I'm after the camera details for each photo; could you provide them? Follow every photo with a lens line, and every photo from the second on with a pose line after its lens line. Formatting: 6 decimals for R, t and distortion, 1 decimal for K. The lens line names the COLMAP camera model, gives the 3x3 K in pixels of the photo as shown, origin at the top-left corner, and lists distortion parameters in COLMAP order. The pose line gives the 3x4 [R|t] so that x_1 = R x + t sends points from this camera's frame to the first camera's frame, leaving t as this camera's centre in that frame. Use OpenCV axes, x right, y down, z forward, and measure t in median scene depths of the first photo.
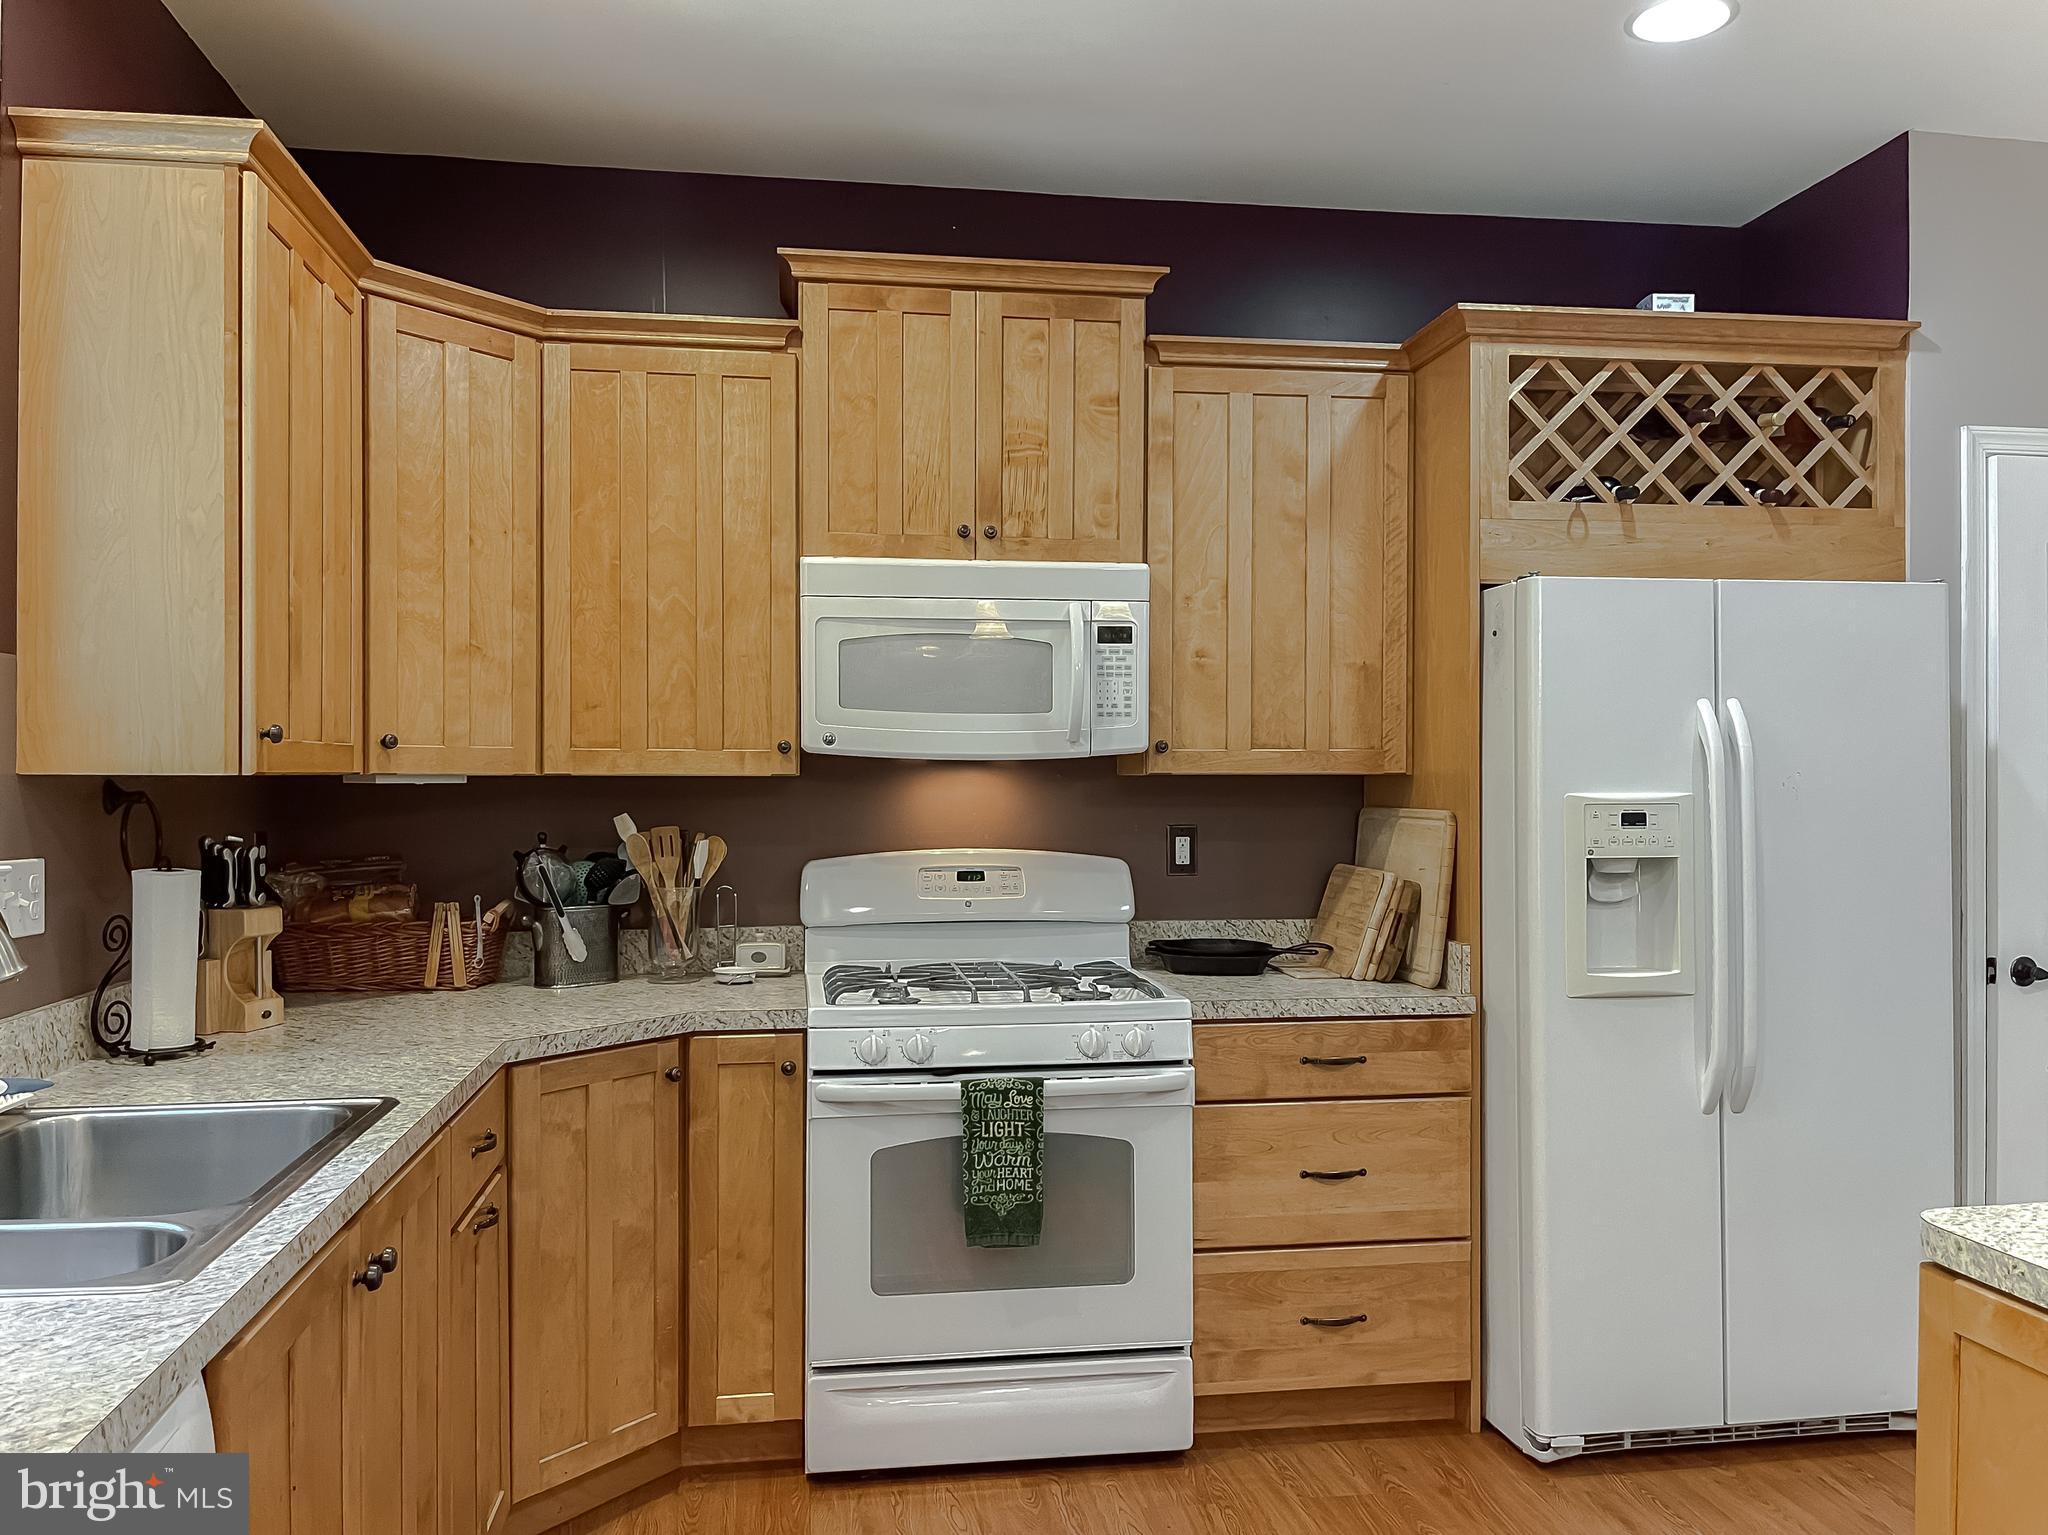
lens RADIAL K [[1588.7, 0, 1022.0], [0, 1588.7, 782.6], [0, 0, 1]] dist [0.074006, -0.079122]
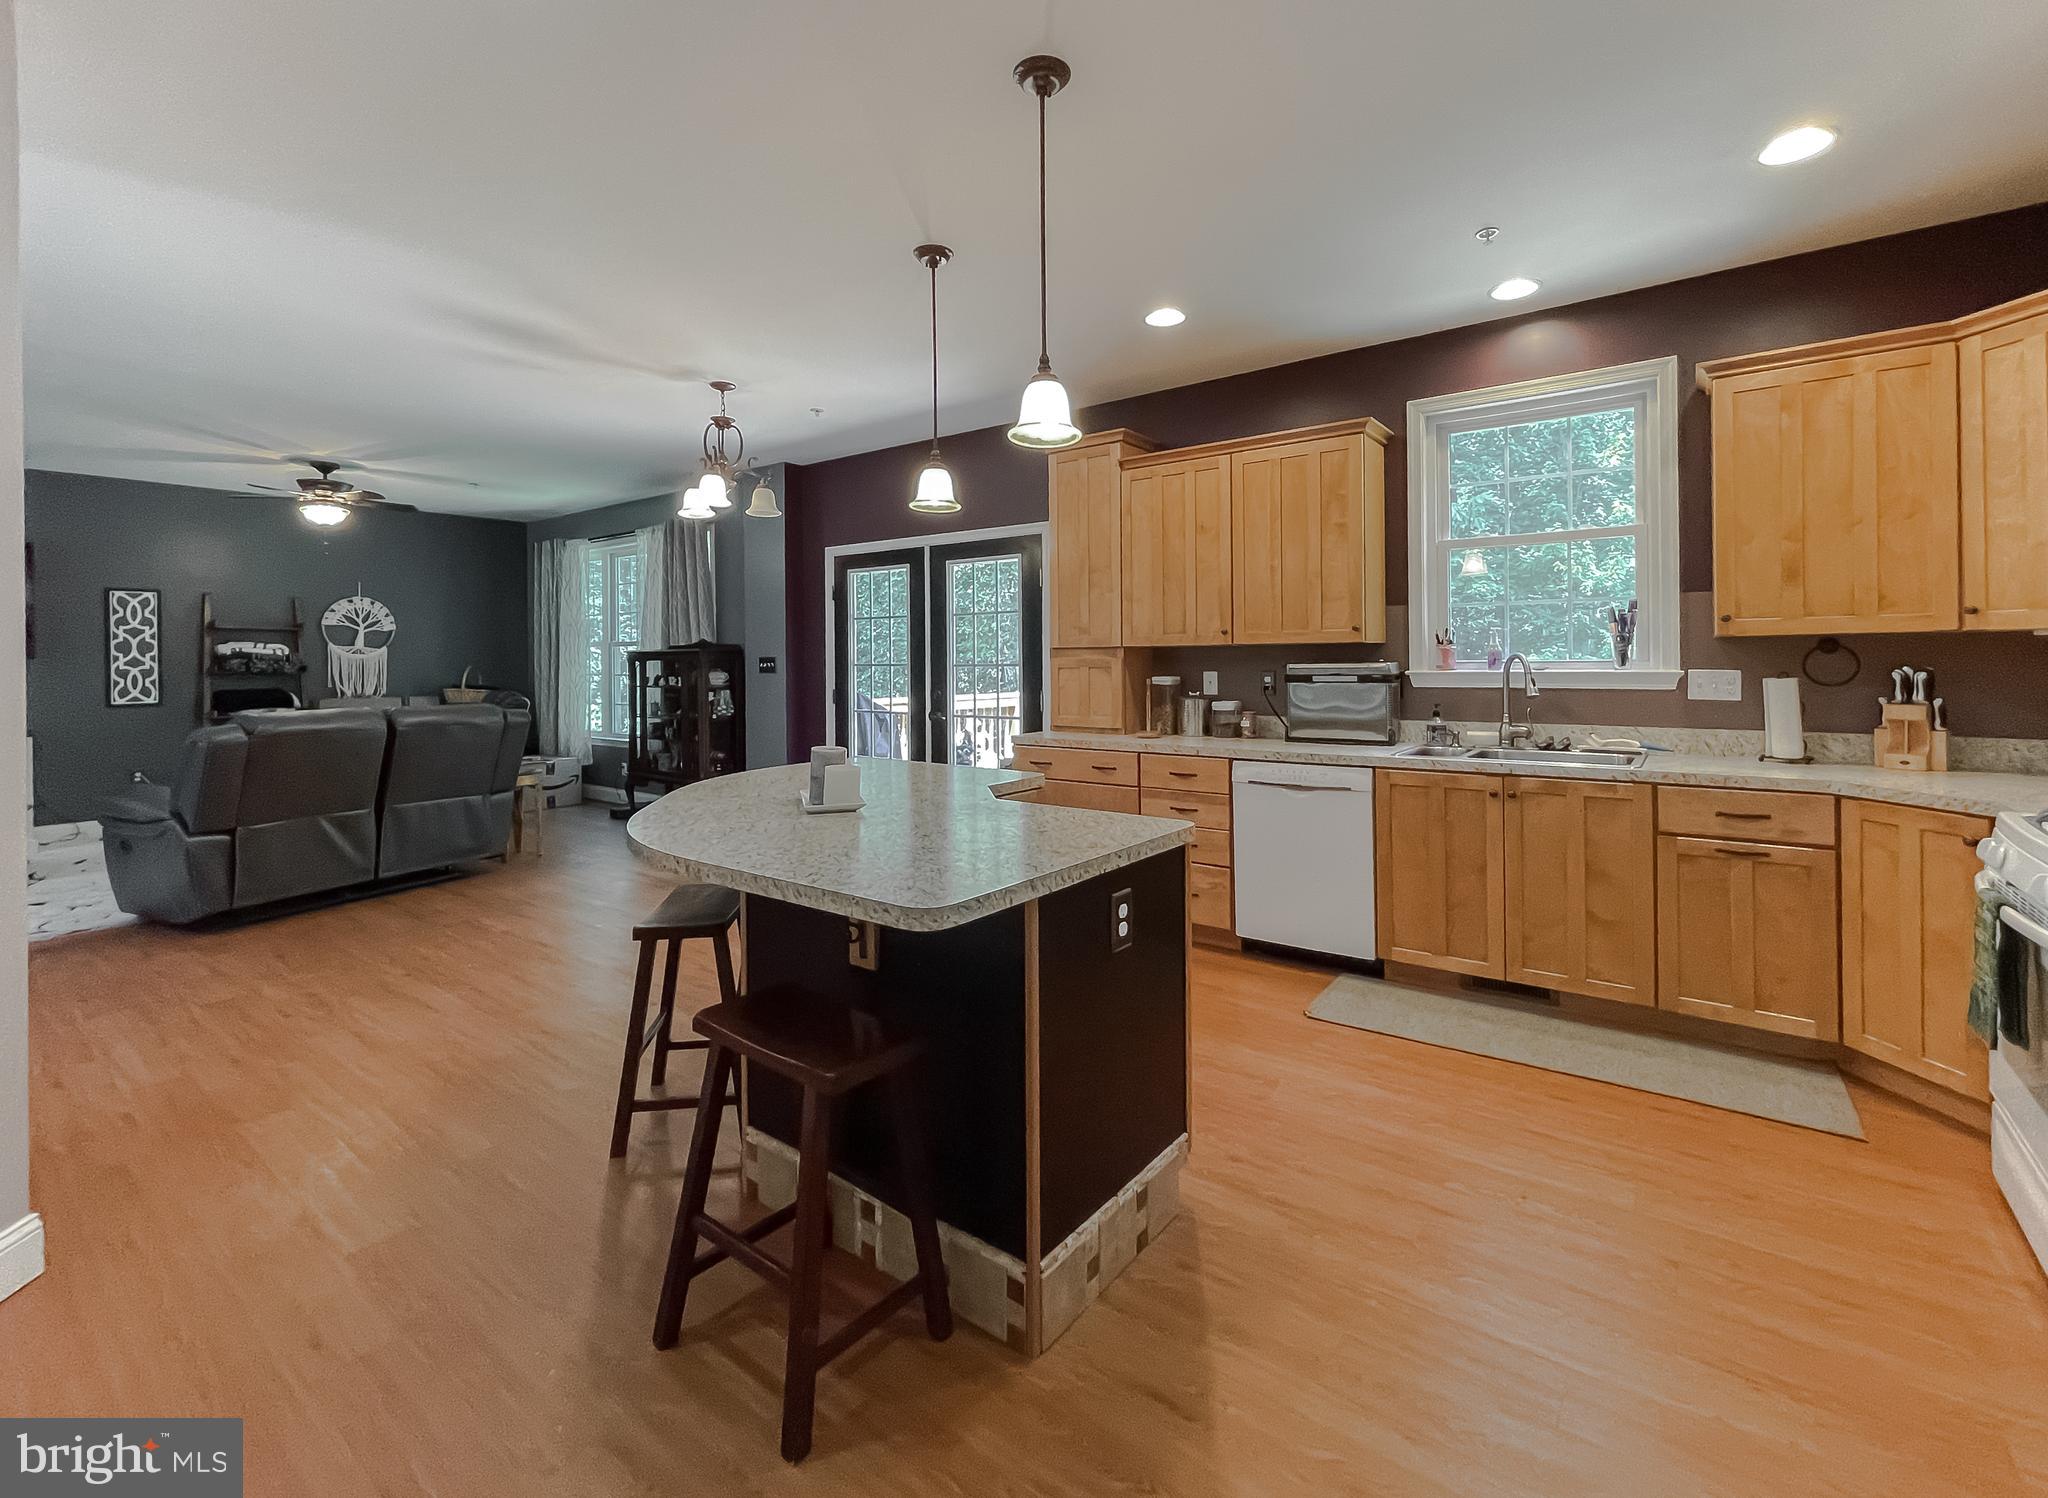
lens RADIAL K [[888.9, 0, 1037.6], [0, 888.9, 659.7], [0, 0, 1]] dist [0.002001, 0.000307]
pose [[-0.704946, 0.006807, -0.709228, 0.811285], [0.008287, 0.999965, 0.001360, 0.014208], [0.709212, -0.004919, -0.704978, 0.867474]]
